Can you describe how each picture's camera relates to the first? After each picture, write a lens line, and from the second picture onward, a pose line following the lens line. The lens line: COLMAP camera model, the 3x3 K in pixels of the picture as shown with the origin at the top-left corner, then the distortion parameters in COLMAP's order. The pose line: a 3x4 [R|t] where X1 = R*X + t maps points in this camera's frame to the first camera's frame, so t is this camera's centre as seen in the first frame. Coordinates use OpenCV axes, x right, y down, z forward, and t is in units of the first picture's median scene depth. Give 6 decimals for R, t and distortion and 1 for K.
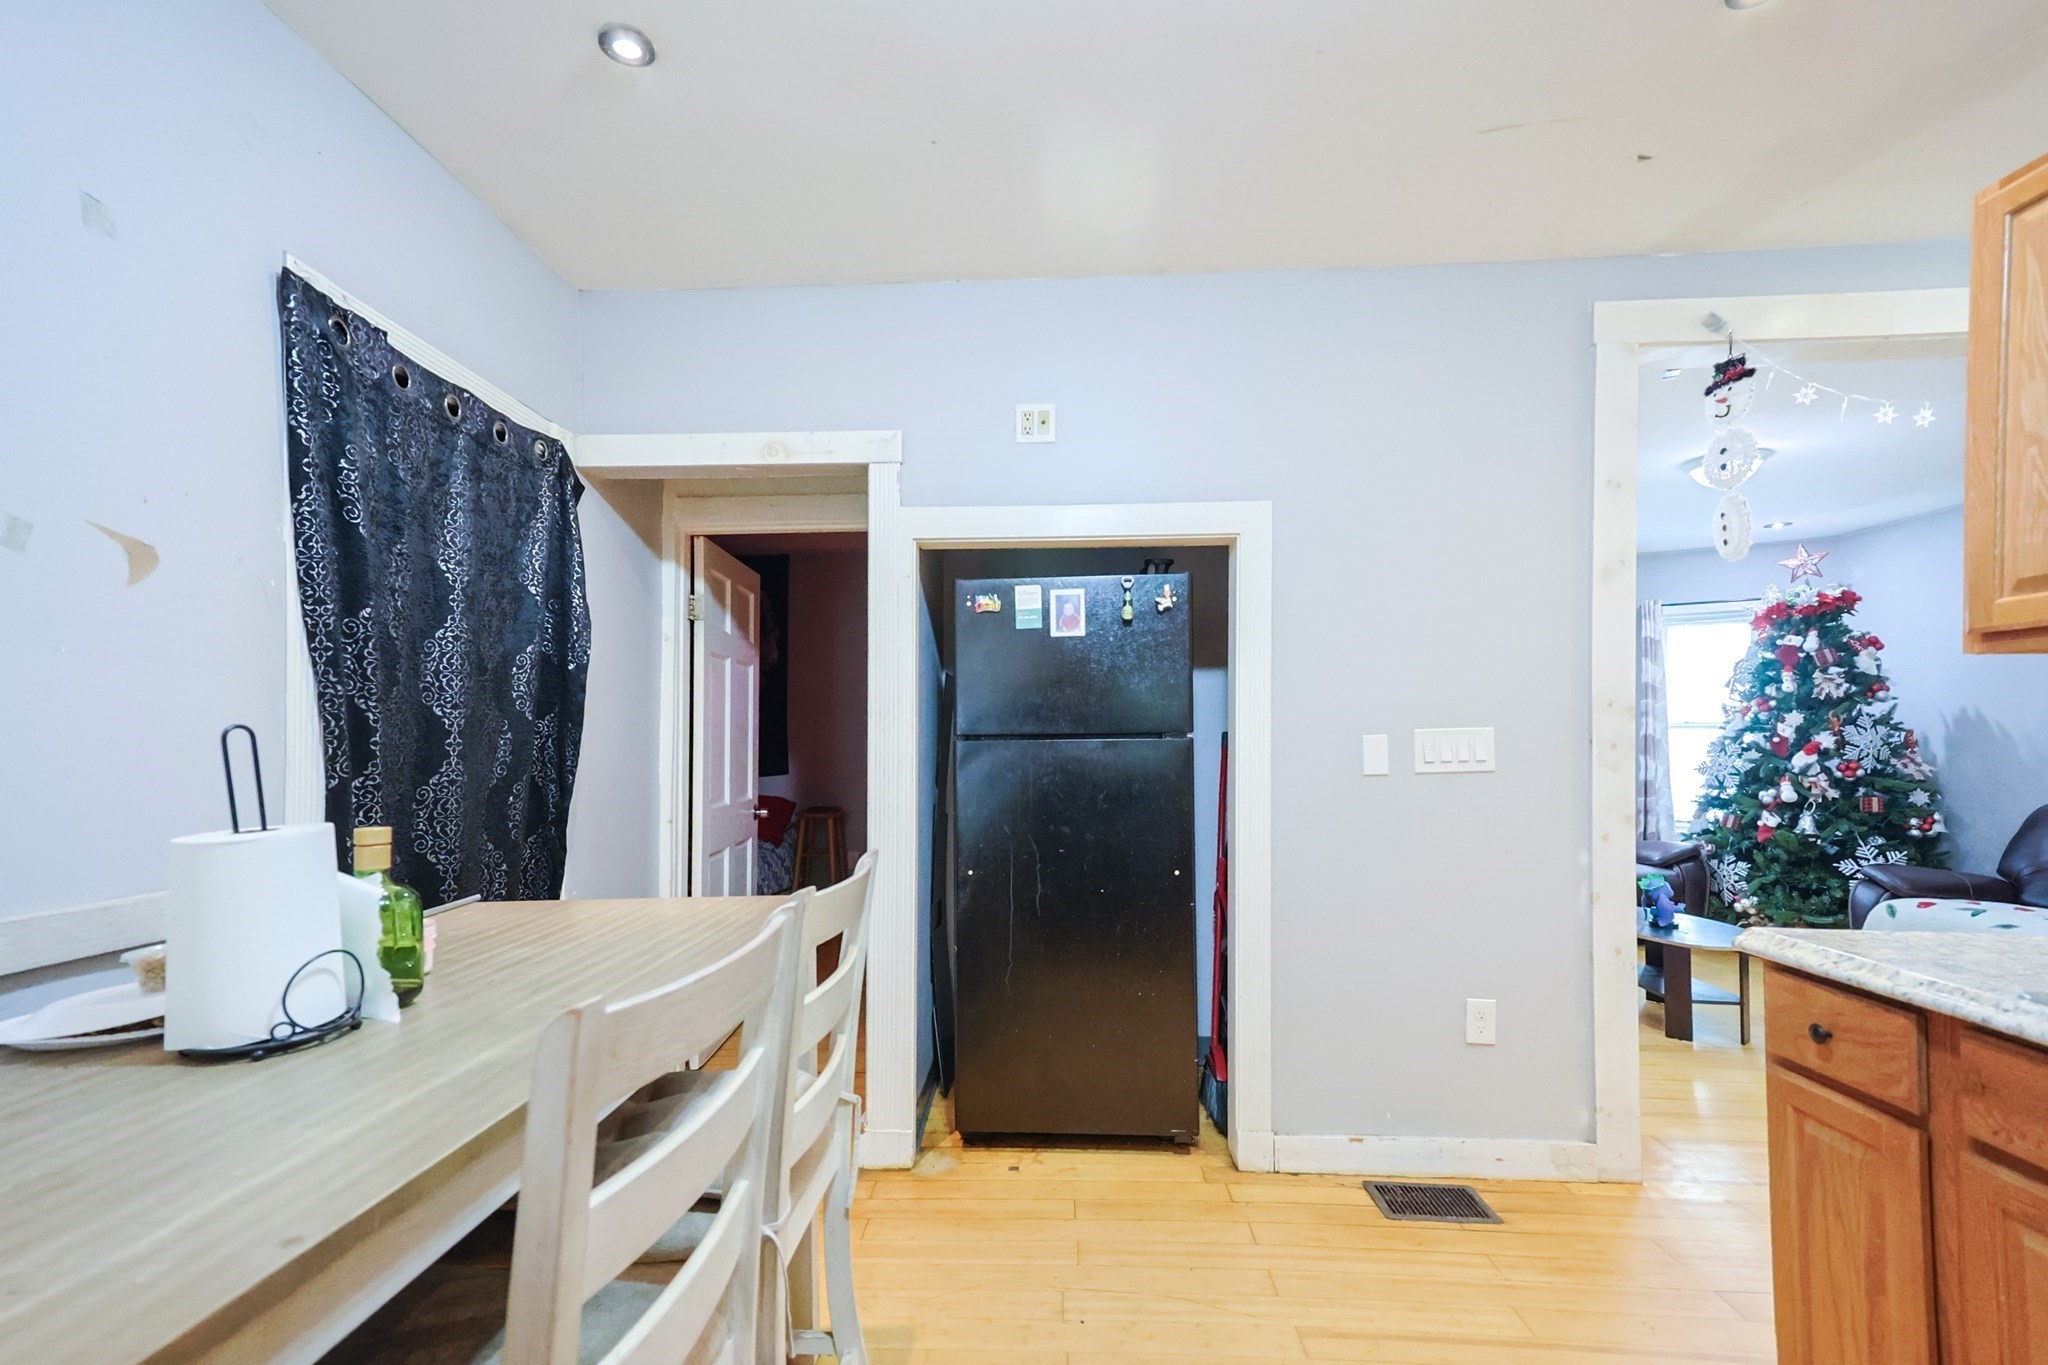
lens RADIAL K [[895.1, 0, 1009.7], [0, 895.1, 741.1], [0, 0, 1]] dist [0.018832, 0.007138]
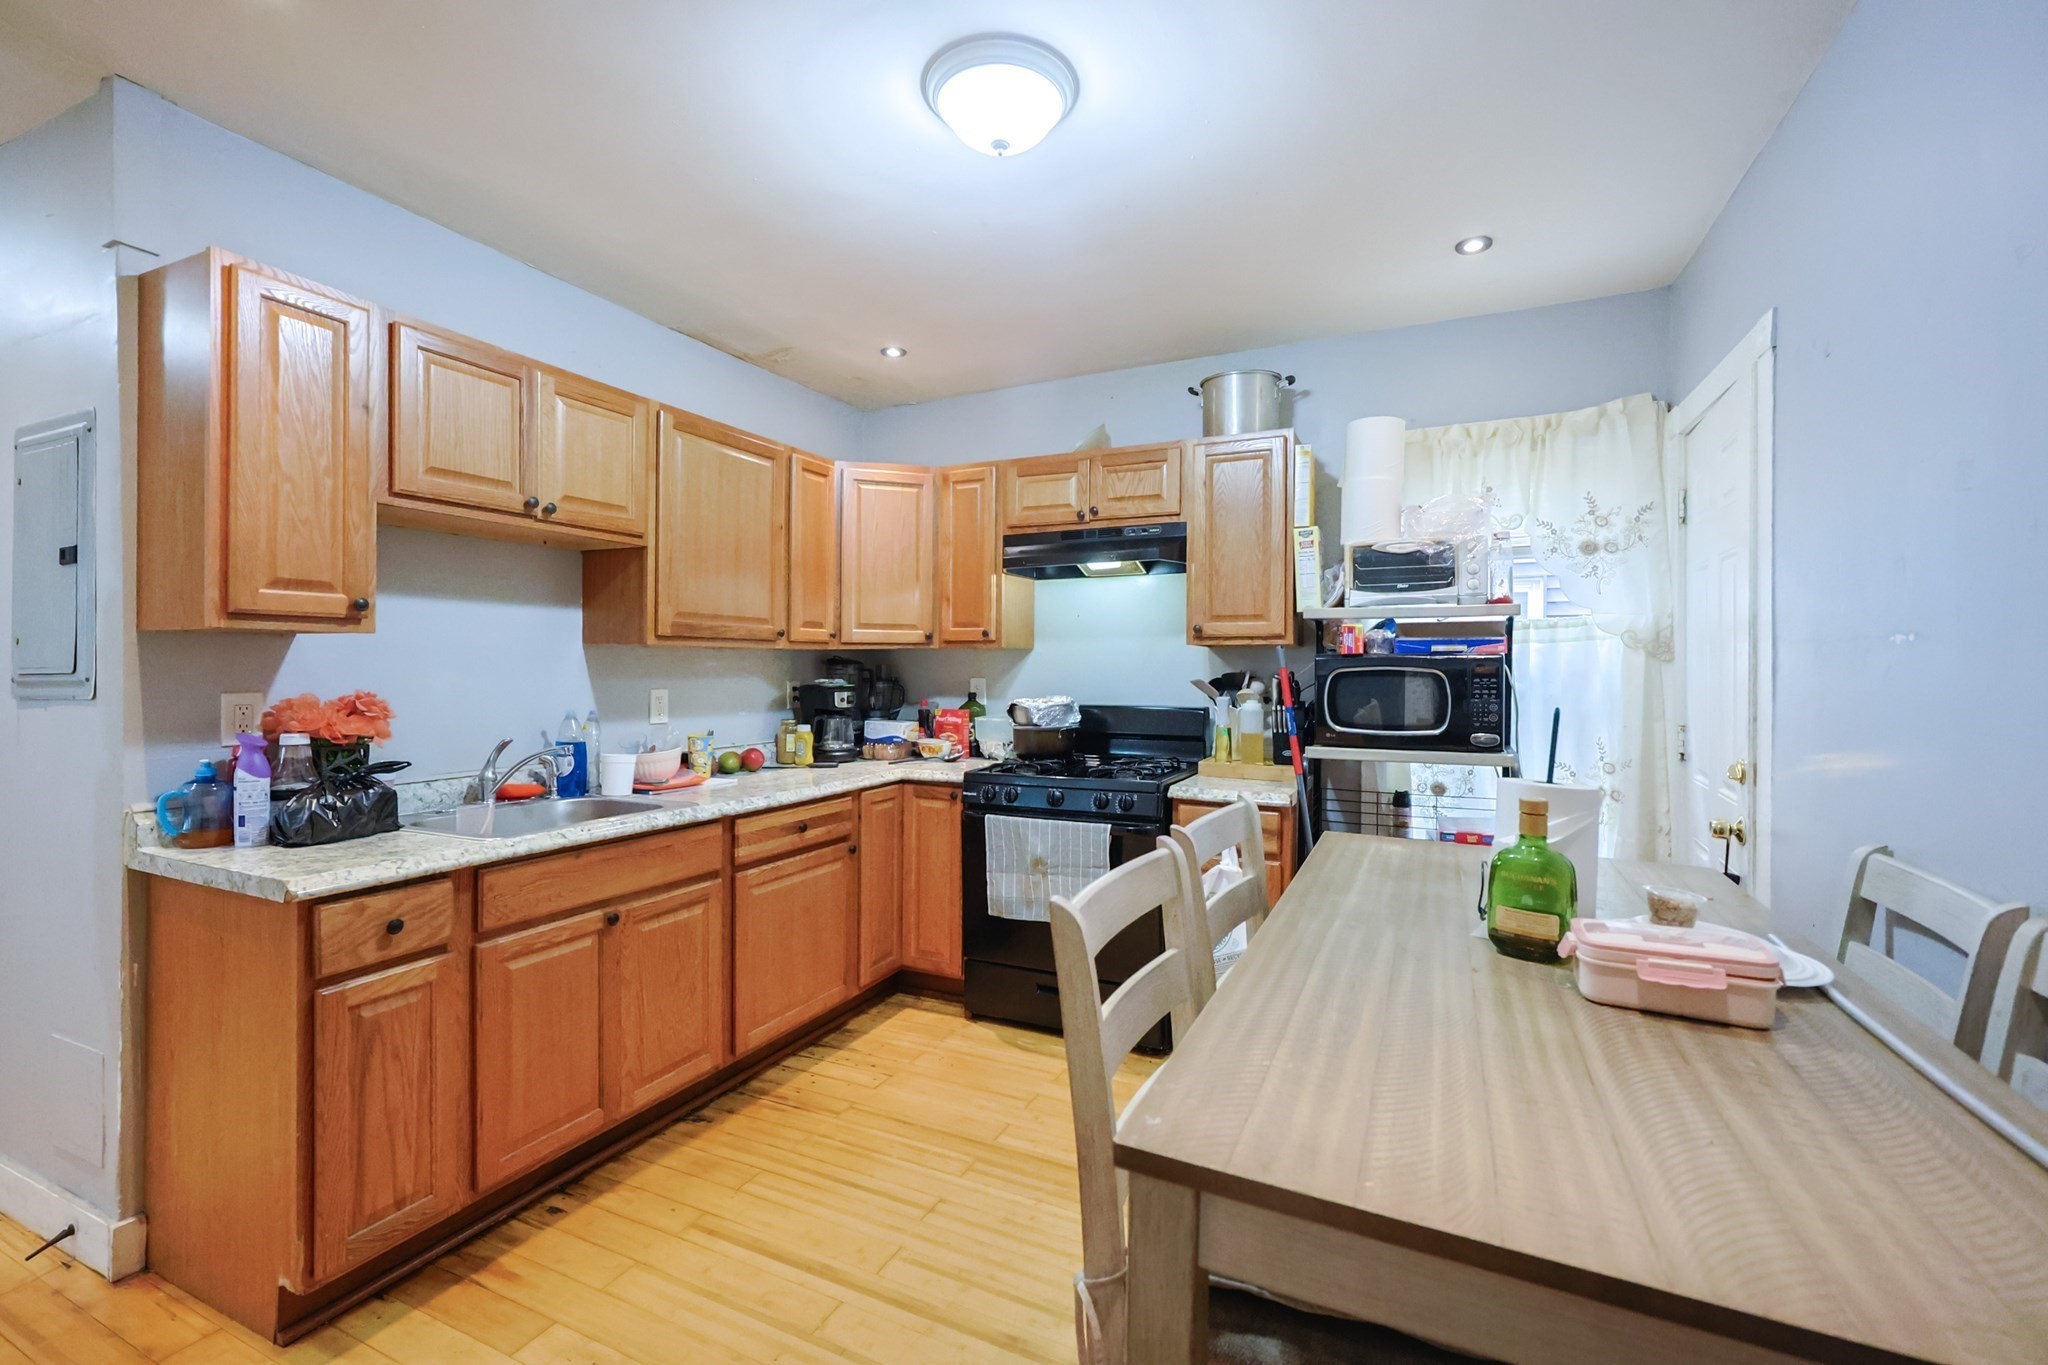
lens RADIAL K [[881.7, 0, 1048.9], [0, 881.7, 662.9], [0, 0, 1]] dist [-0.001306, -0.000068]
pose [[-0.930704, -0.005301, 0.365735, -0.234471], [-0.006016, 0.999982, -0.000816, -0.031927], [-0.365724, -0.002959, -0.930719, 0.988394]]
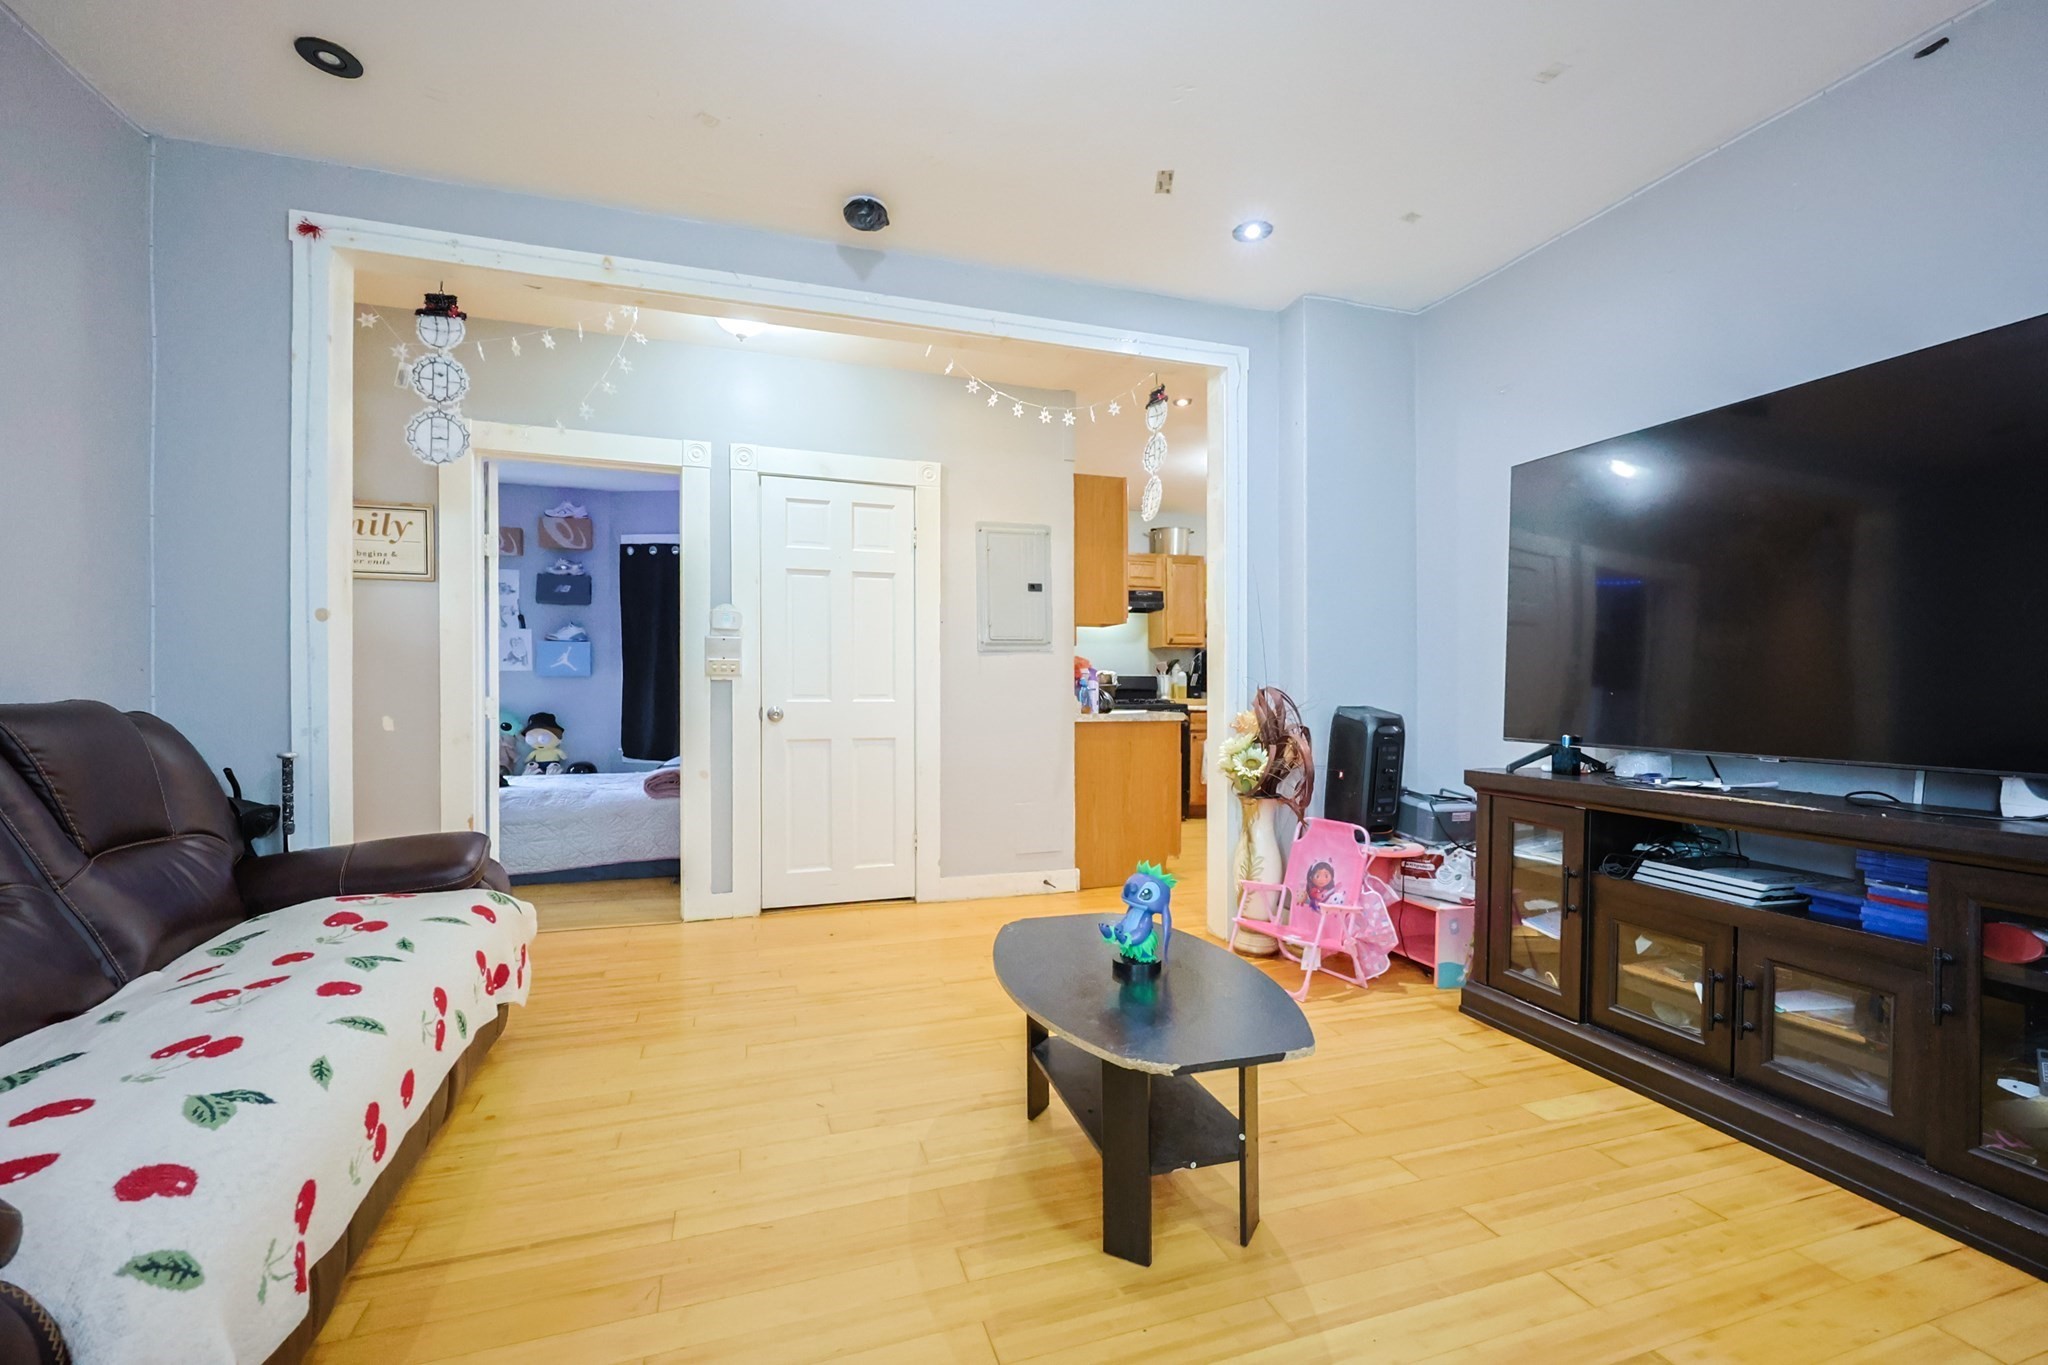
lens RADIAL K [[867.4, 0, 1029.1], [0, 867.4, 694.3], [0, 0, 1]] dist [0.001024, 0.000015]
pose [[-0.931606, 0.002958, -0.363458, 1.450097], [0.002249, 0.999995, 0.002373, 0.084677], [0.363463, 0.001393, -0.931607, 2.167737]]
